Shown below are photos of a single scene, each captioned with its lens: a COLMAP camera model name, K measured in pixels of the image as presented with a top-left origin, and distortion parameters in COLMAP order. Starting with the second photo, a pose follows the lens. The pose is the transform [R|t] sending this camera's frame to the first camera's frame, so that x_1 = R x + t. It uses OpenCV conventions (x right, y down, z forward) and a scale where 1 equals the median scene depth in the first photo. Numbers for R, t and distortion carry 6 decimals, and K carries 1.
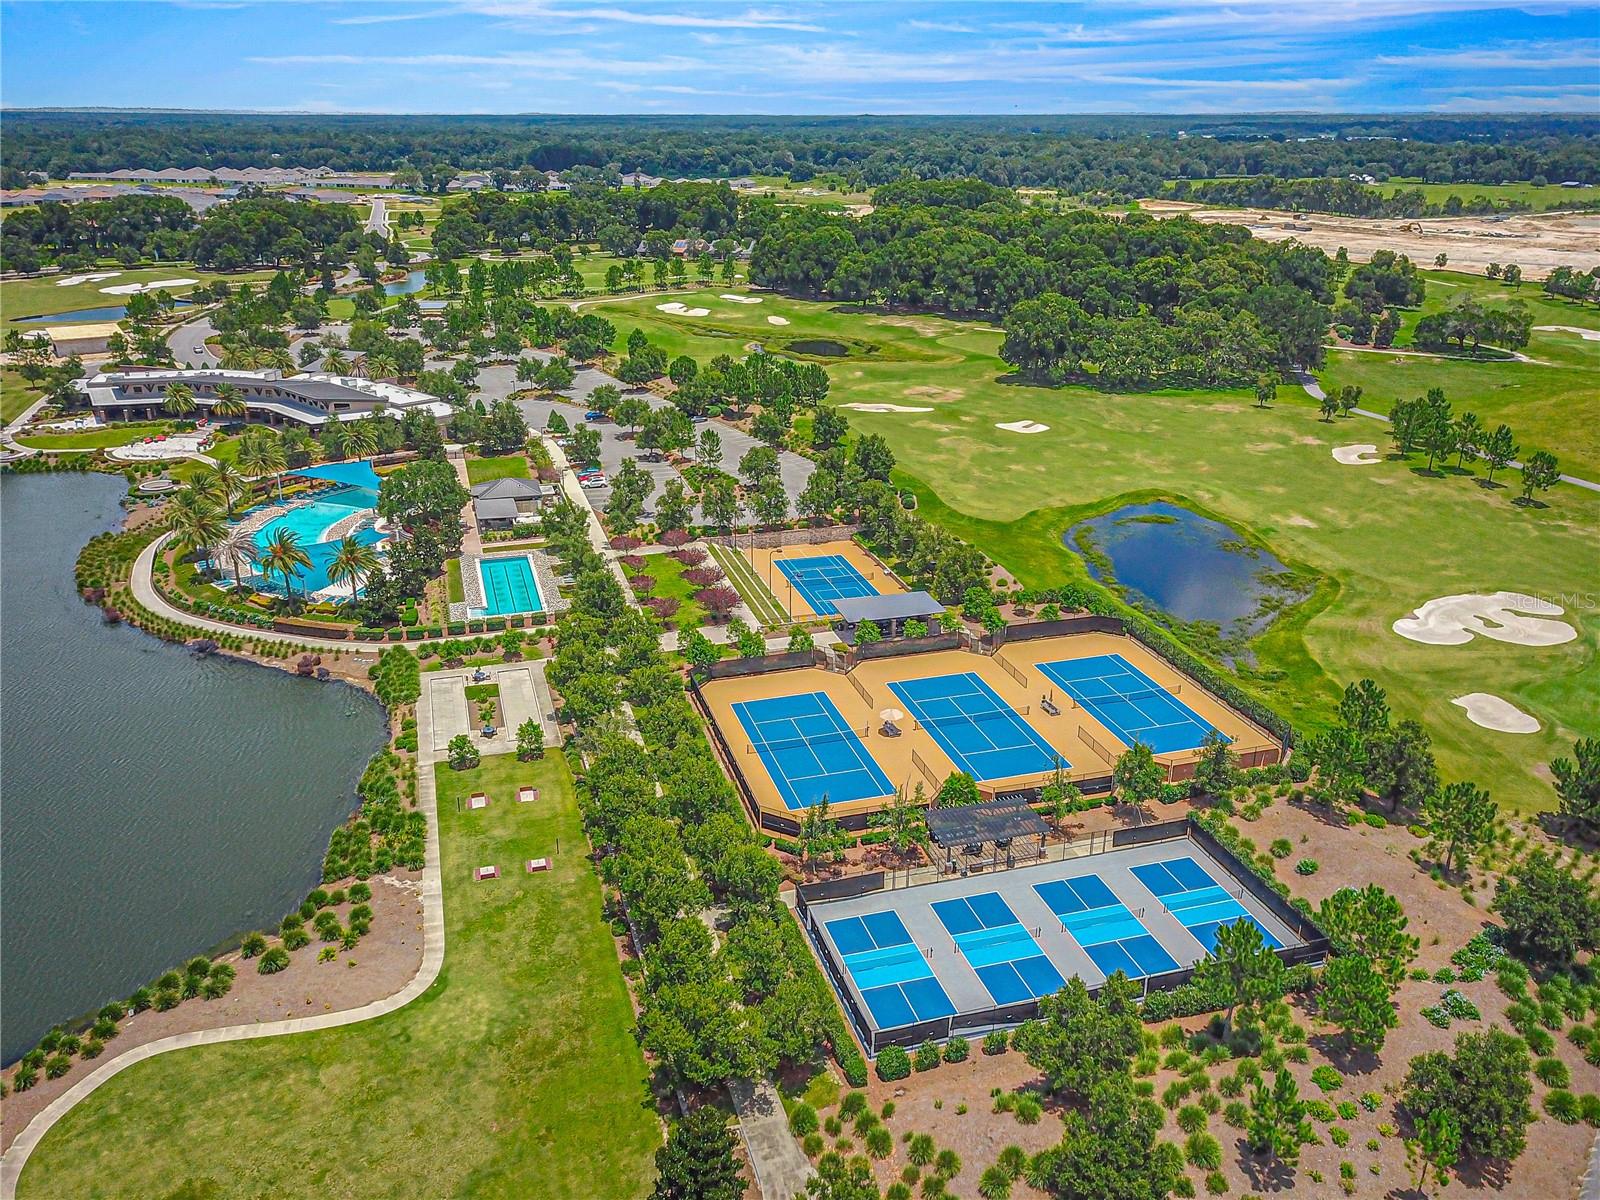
lens RADIAL K [[1270.2, 0, 800.0], [0, 1270.2, 600.0], [0, 0, 1]] dist [-0.003678, 0.071581]
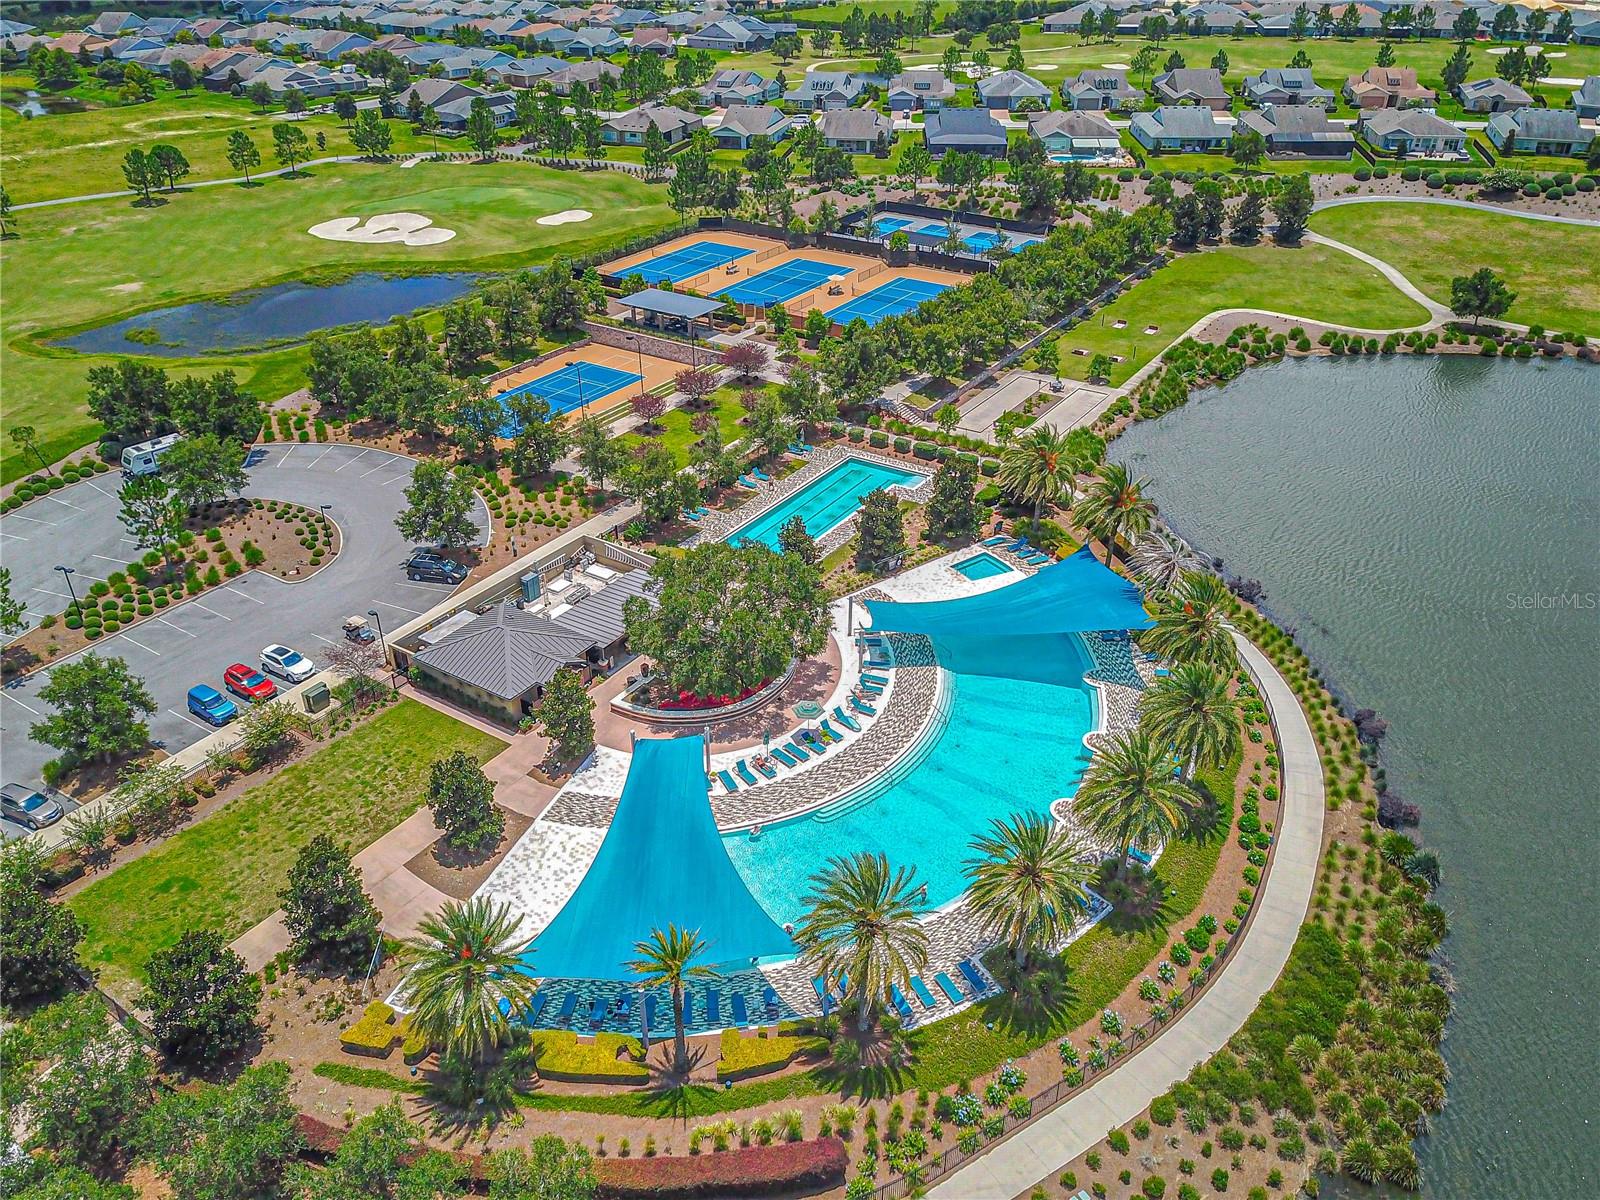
lens RADIAL K [[1220.8, 0, 800.0], [0, 1220.8, 600.0], [0, 0, 1]] dist [0.027622, 0.013246]
pose [[-0.643754, -0.386901, 0.660219, -0.607038], [0.277587, 0.685935, 0.672636, -0.380656], [-0.713110, 0.616280, -0.334175, 1.127456]]
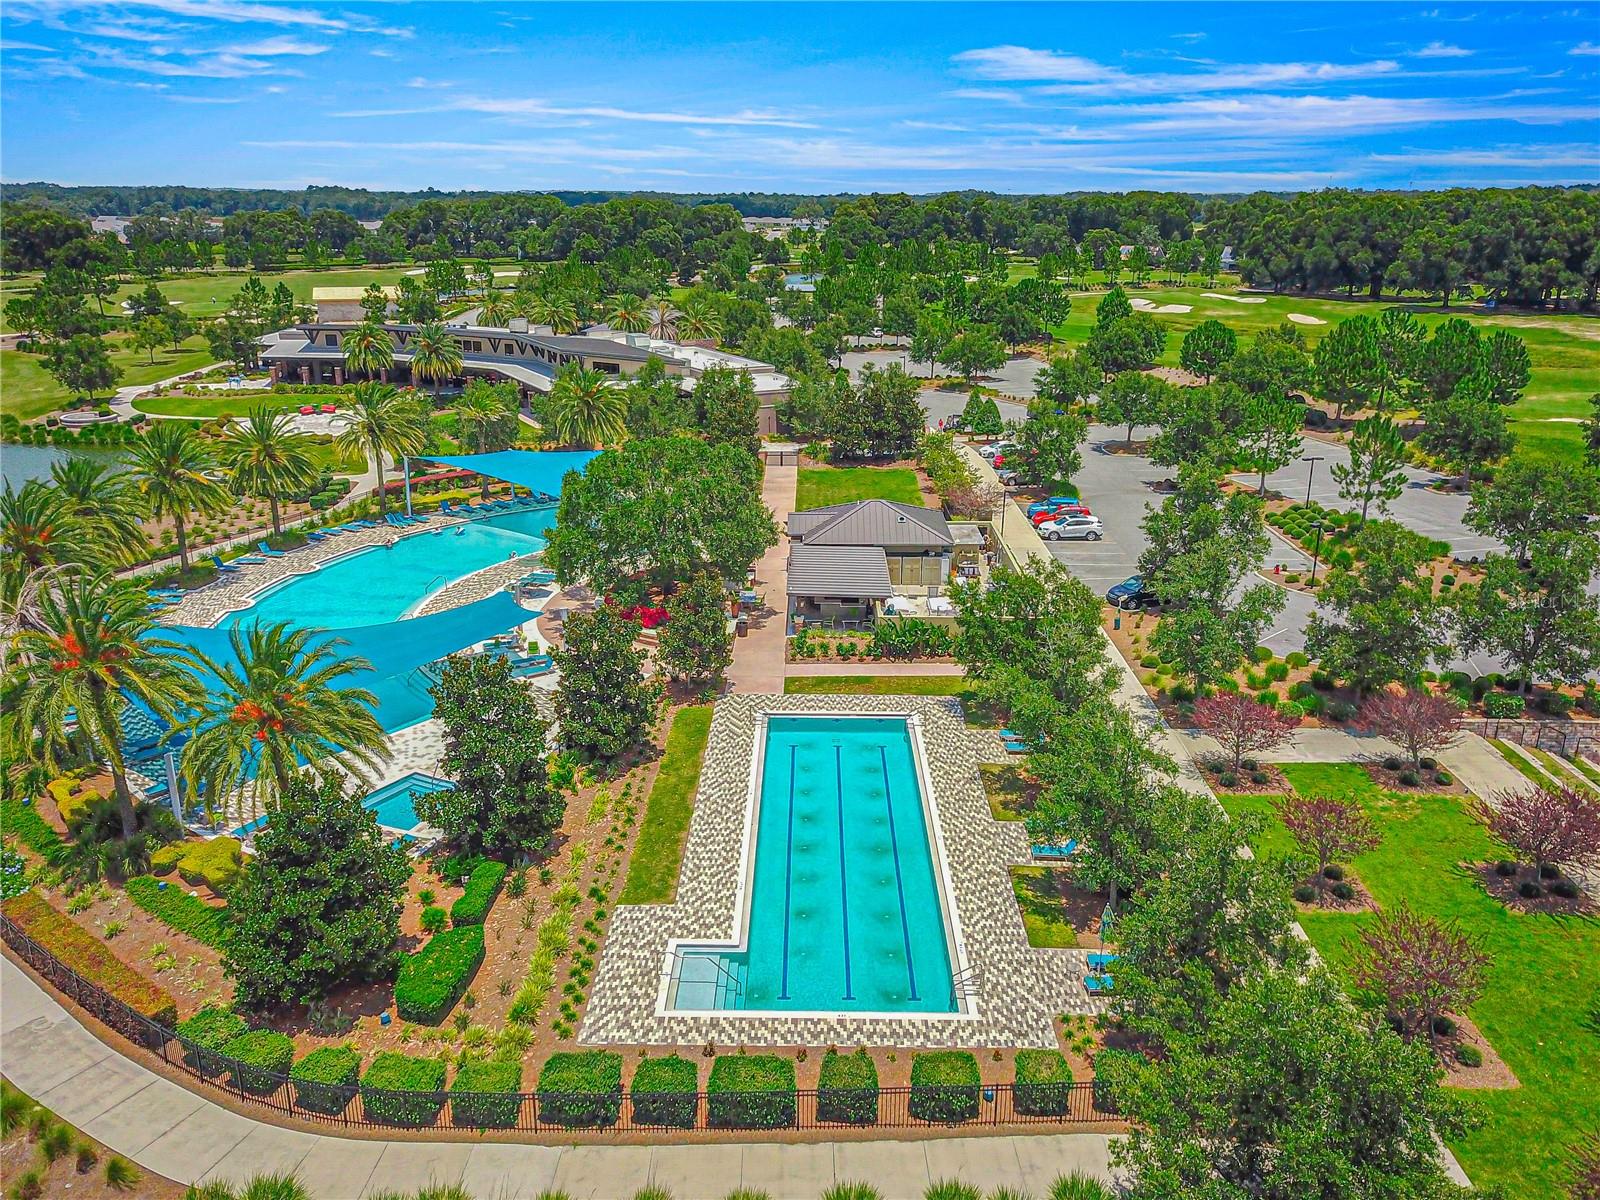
lens RADIAL K [[1220.8, 0, 800.0], [0, 1220.8, 600.0], [0, 0, 1]] dist [0.027622, 0.013246]
pose [[0.955193, 0.089271, -0.282201, -0.147826], [-0.104602, 0.993721, -0.039704, -0.047888], [0.276885, 0.067444, 0.958533, 0.655878]]
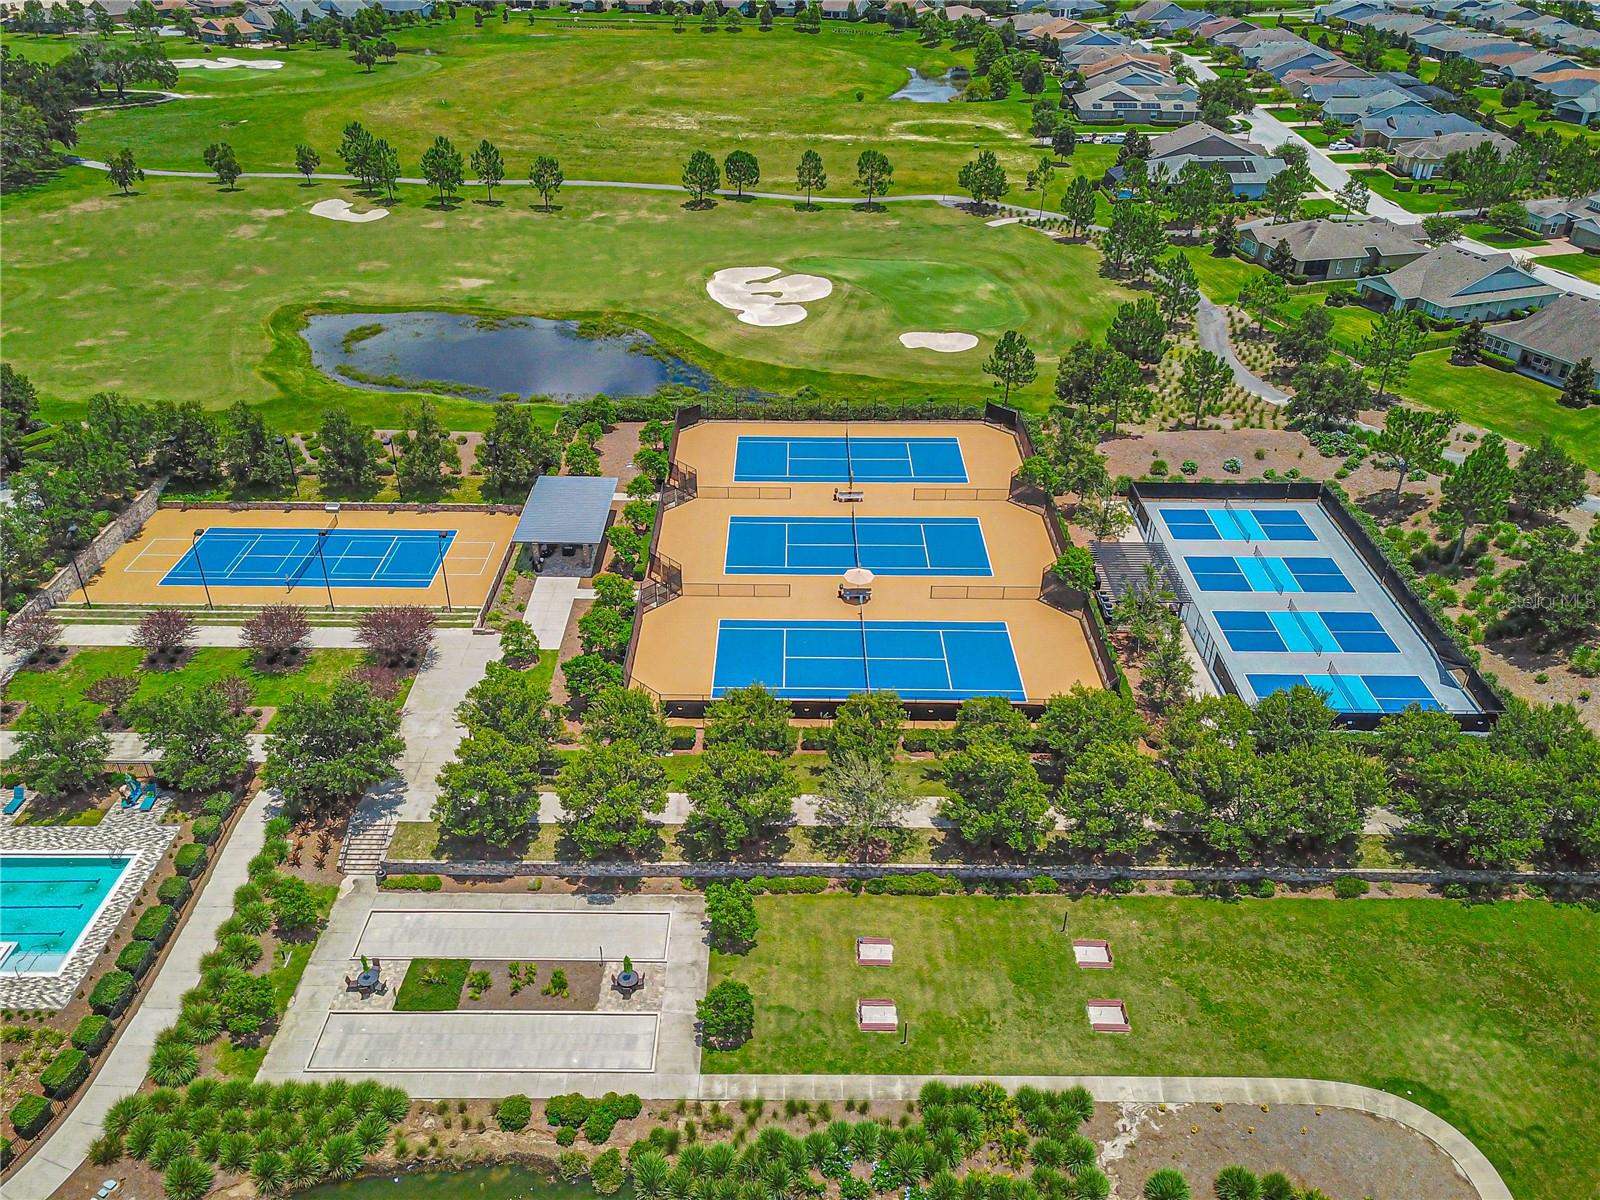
lens RADIAL K [[1223.4, 0, 800.0], [0, 1223.4, 600.0], [0, 0, 1]] dist [0.005104, 0.043126]
pose [[0.282112, -0.498277, 0.819837, -0.390088], [0.334099, 0.852081, 0.402909, -0.148116], [-0.899328, 0.160241, 0.406856, 0.483305]]
